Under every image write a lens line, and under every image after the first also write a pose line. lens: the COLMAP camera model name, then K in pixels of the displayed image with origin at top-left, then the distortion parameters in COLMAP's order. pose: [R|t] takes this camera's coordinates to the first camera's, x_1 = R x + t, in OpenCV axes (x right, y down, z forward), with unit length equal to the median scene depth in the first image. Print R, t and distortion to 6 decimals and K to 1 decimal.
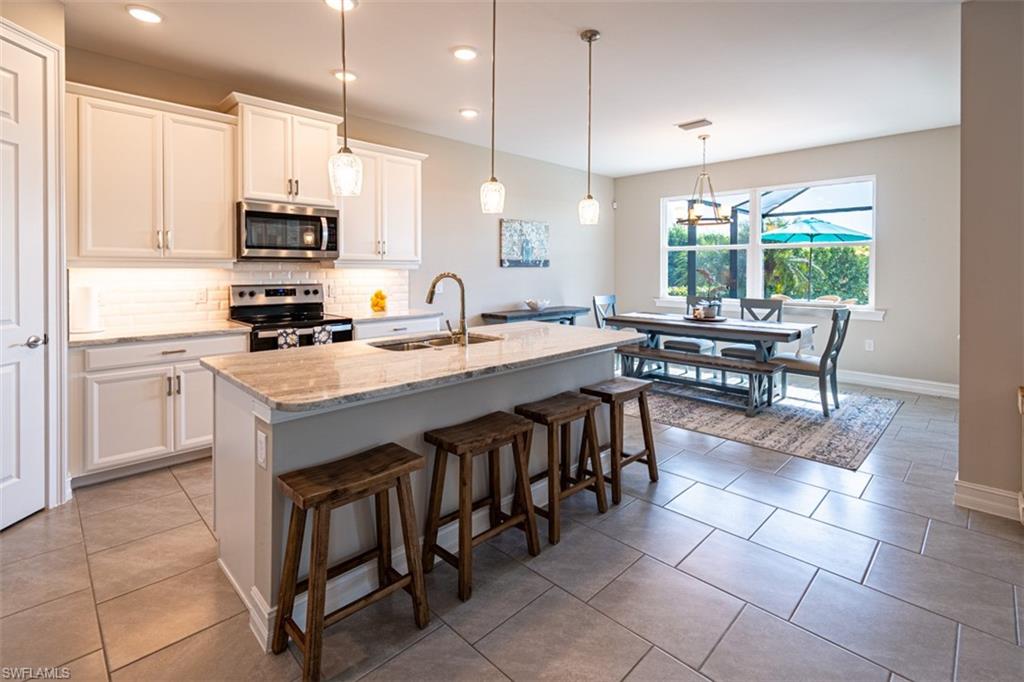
lens RADIAL K [[483.5, 0, 513.3], [0, 483.5, 269.2], [0, 0, 1]] dist [0.001828, 0.000010]
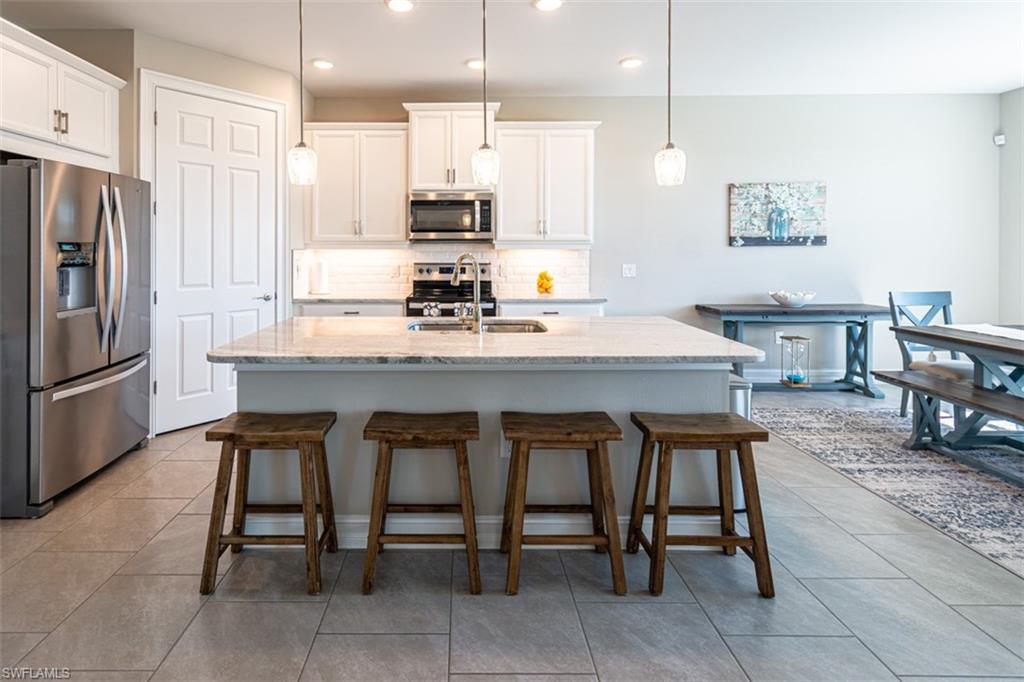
lens RADIAL K [[504.0, 0, 507.9], [0, 504.0, 247.7], [0, 0, 1]] dist [0.001233, -0.000327]
pose [[0.694417, -0.005149, -0.719555, 0.471868], [0.001942, 0.999984, -0.005281, 0.001867], [0.719571, 0.002269, 0.694416, 0.291222]]
